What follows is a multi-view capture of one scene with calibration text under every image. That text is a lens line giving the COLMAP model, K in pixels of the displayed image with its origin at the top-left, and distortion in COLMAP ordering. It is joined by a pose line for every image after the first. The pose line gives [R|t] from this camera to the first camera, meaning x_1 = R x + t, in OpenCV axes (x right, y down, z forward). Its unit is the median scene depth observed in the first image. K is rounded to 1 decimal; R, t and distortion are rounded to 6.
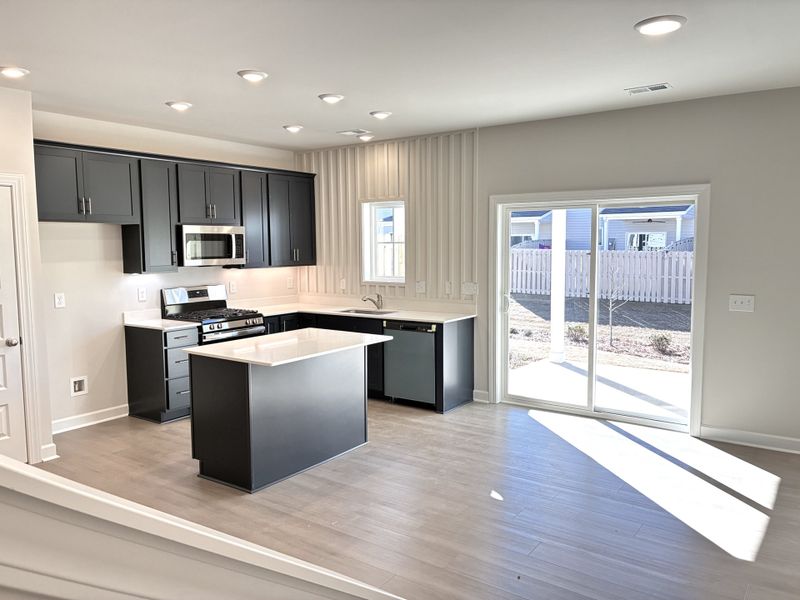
lens RADIAL K [[609.4, 0, 399.0], [0, 609.4, 299.9], [0, 0, 1]] dist [0.064198, -0.059852]
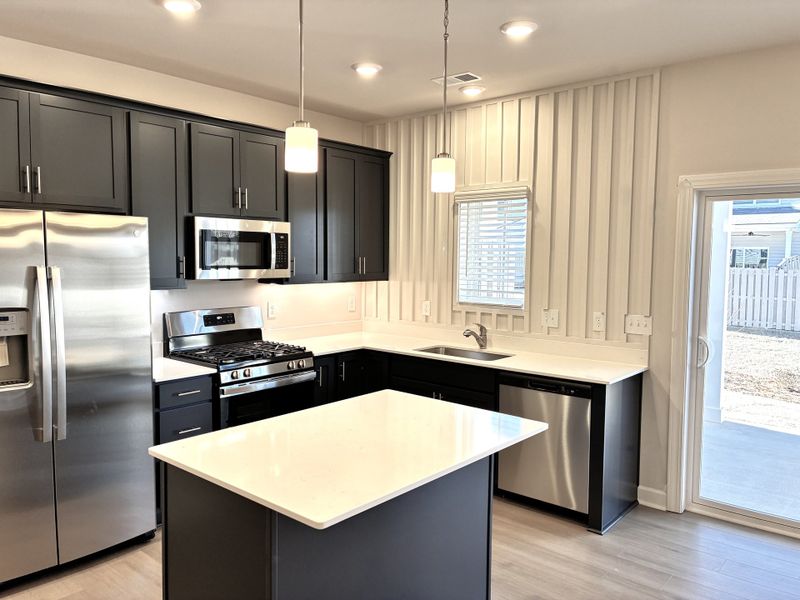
lens RADIAL K [[609.4, 0, 398.6], [0, 609.4, 300.6], [0, 0, 1]] dist [0.064198, -0.059852]
pose [[0.996015, 0.024867, -0.085649, -0.075083], [-0.026332, 0.999525, -0.016025, -0.026640], [0.085210, 0.018217, 0.996196, 0.350412]]
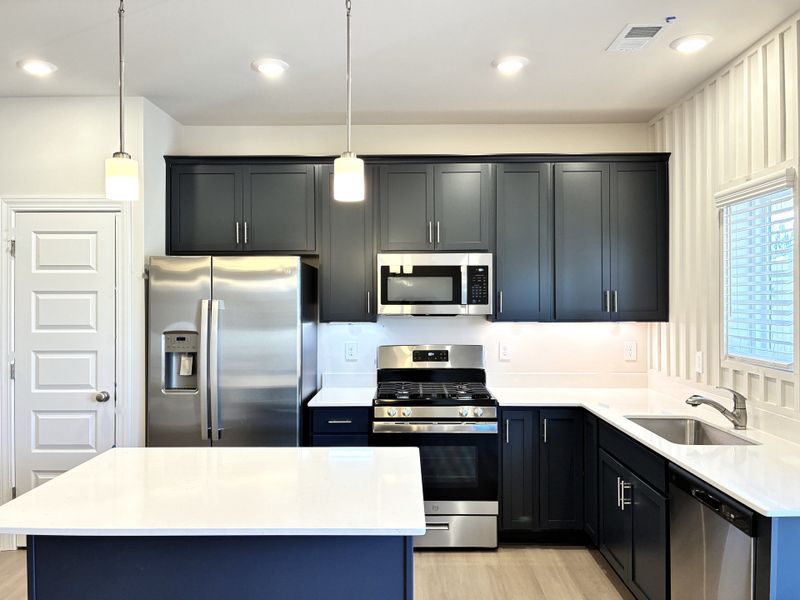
lens RADIAL K [[609.4, 0, 397.7], [0, 609.4, 293.4], [0, 0, 1]] dist [0.064198, -0.059852]
pose [[0.572963, 0.000444, -0.819581, 0.204543], [-0.077745, 0.995520, -0.053812, -0.041134], [0.815885, 0.094551, 0.570431, 0.602260]]
